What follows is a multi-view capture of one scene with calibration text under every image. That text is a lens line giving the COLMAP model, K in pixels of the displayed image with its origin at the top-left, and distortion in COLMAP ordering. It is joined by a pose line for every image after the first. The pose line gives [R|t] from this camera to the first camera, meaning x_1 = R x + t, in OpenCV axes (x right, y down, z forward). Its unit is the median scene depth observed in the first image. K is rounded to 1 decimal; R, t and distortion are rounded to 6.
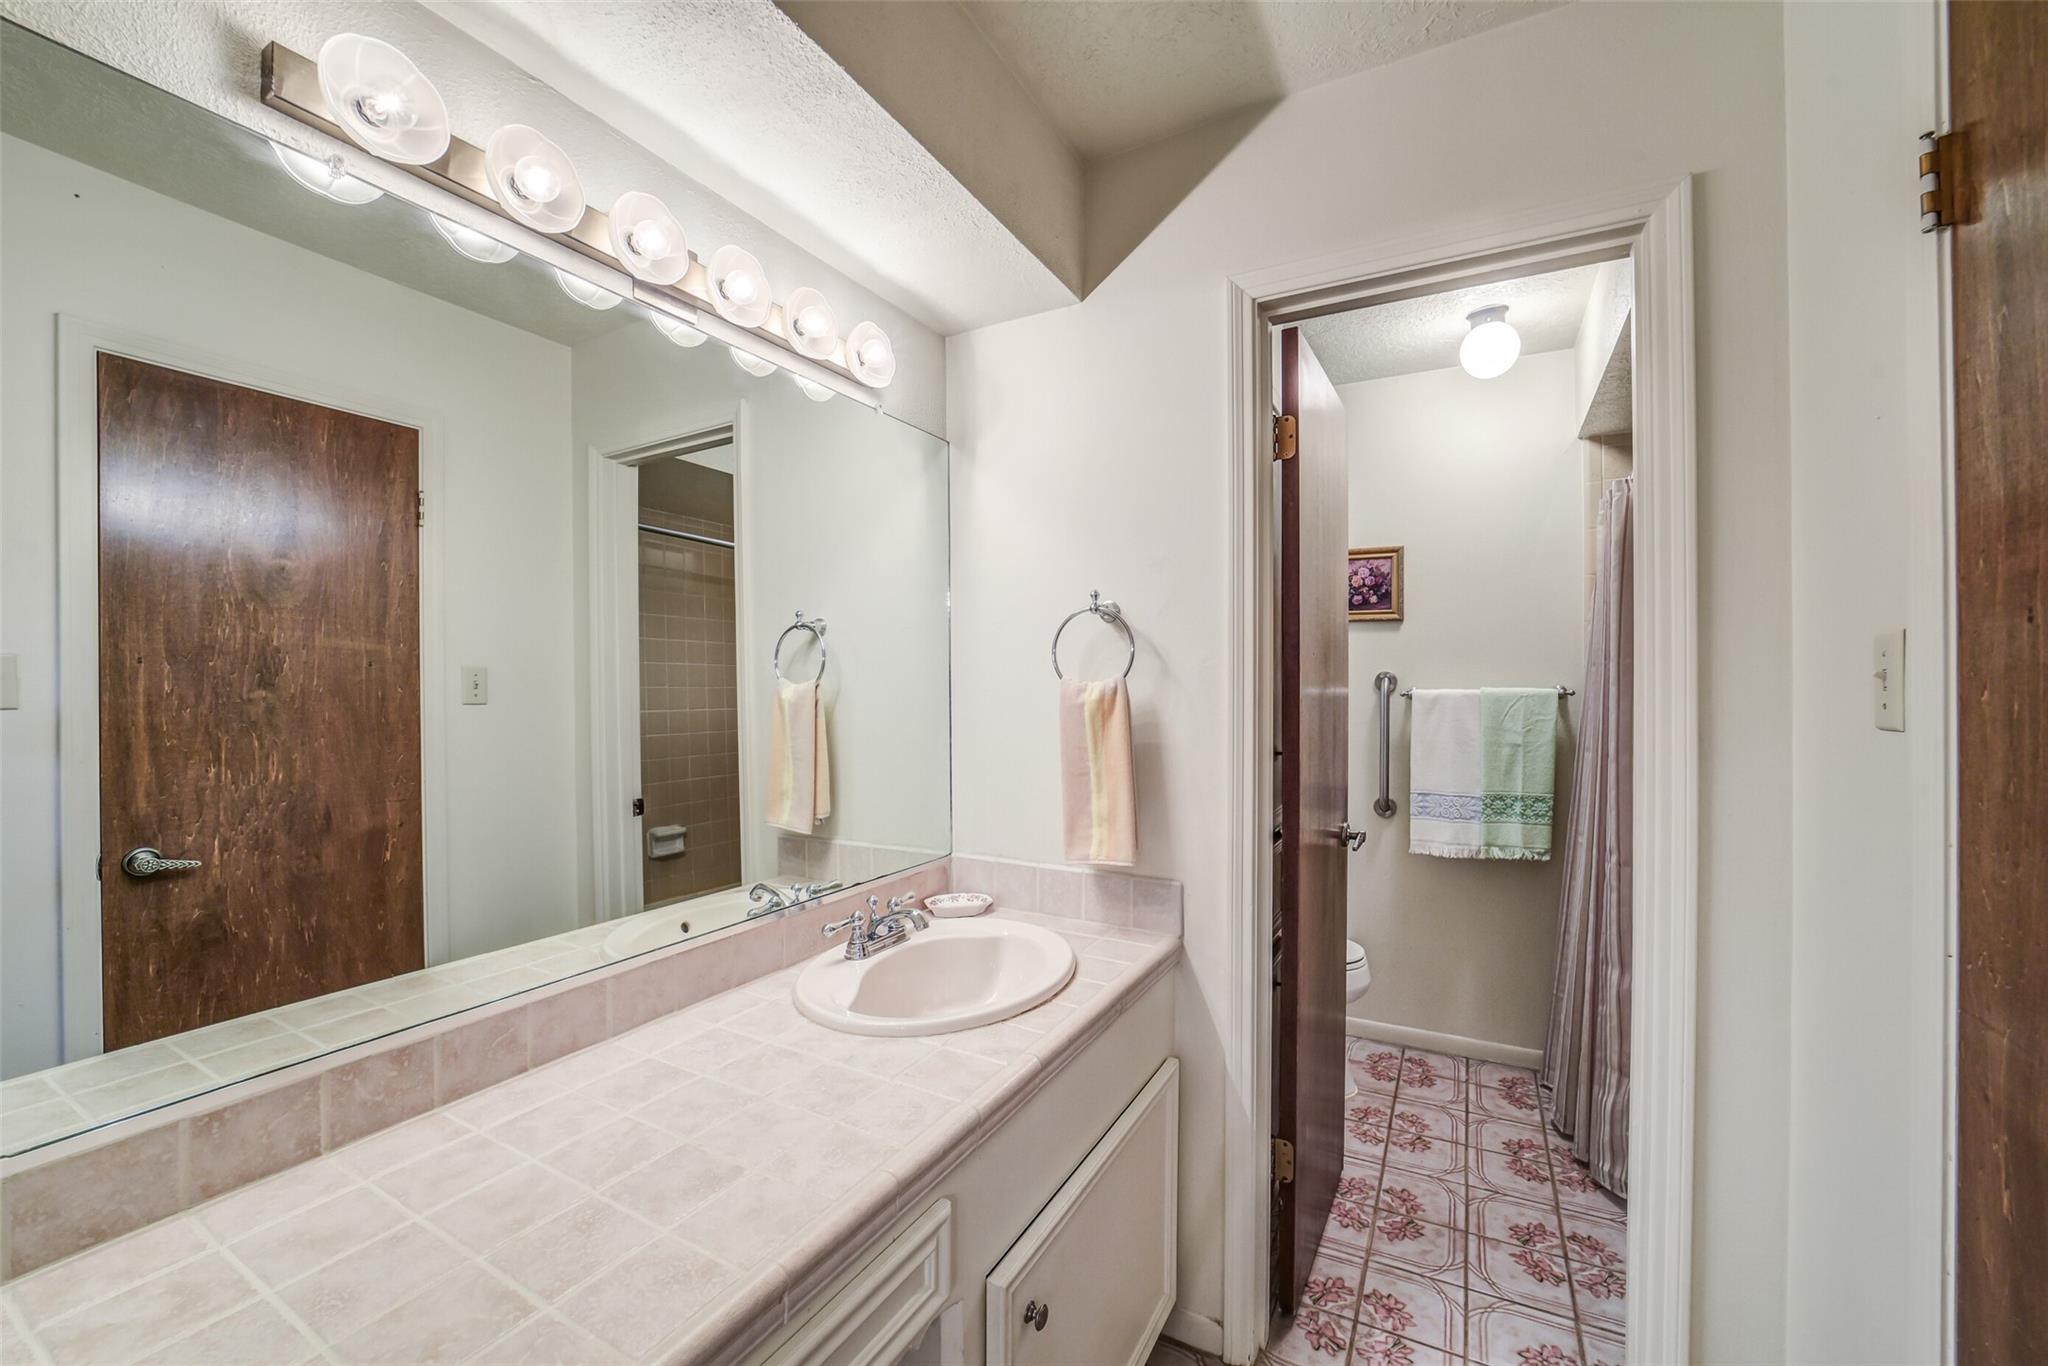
lens RADIAL K [[802.6, 0, 1018.0], [0, 802.6, 685.4], [0, 0, 1]] dist [-0.024990, 0.004652]
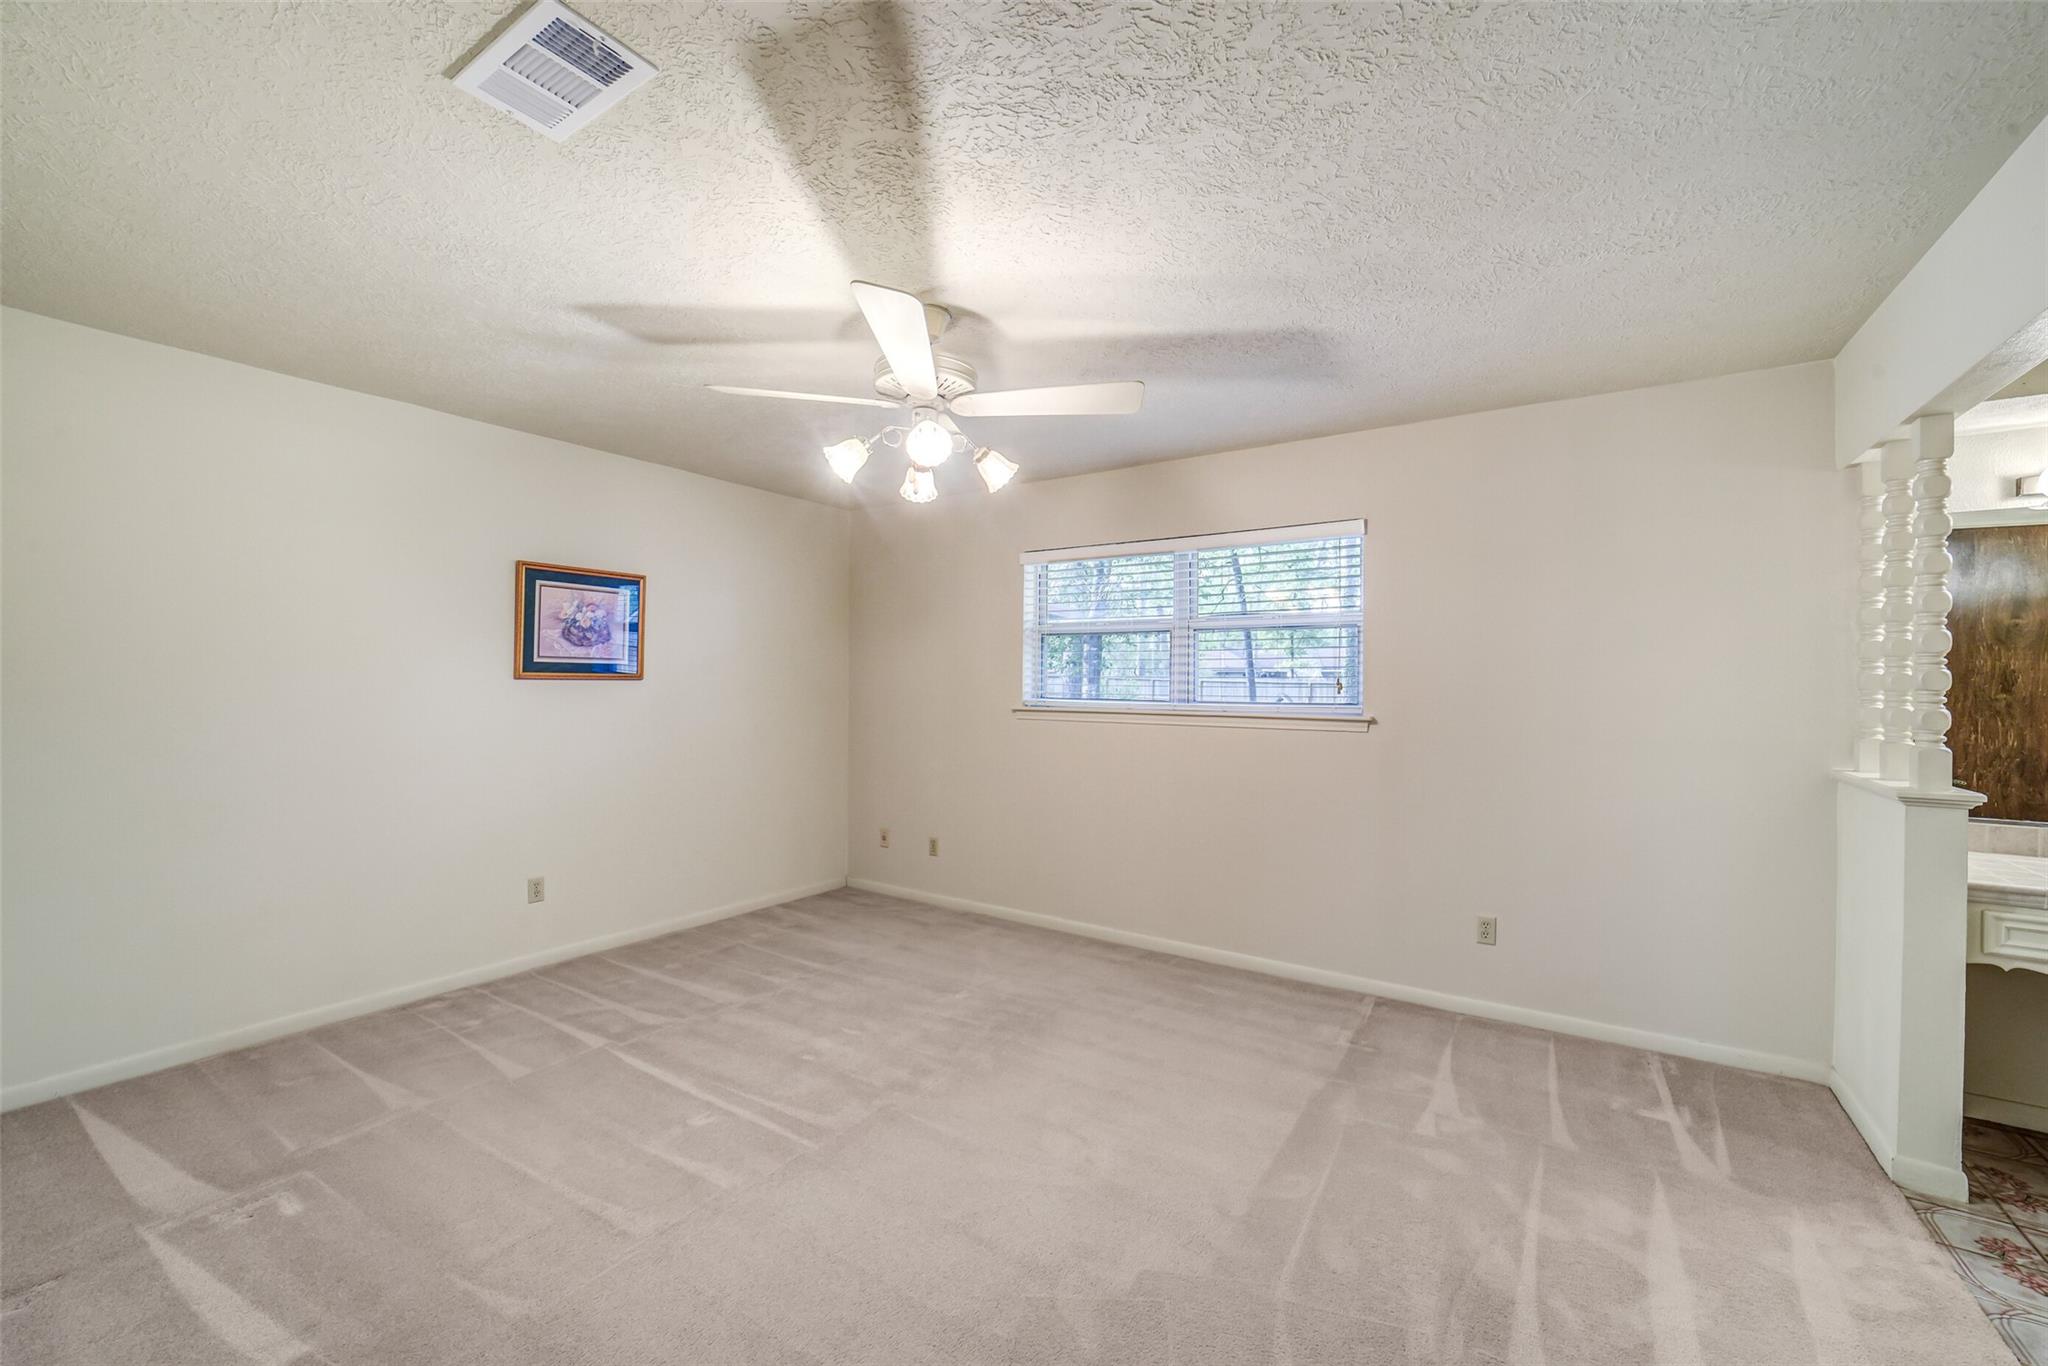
lens RADIAL K [[802.6, 0, 1017.3], [0, 802.6, 684.5], [0, 0, 1]] dist [-0.024990, 0.004652]
pose [[-0.075397, -0.003827, -0.997146, 0.966814], [-0.006608, 0.999973, -0.003338, 0.005092], [0.997132, 0.006337, -0.075420, -1.090917]]
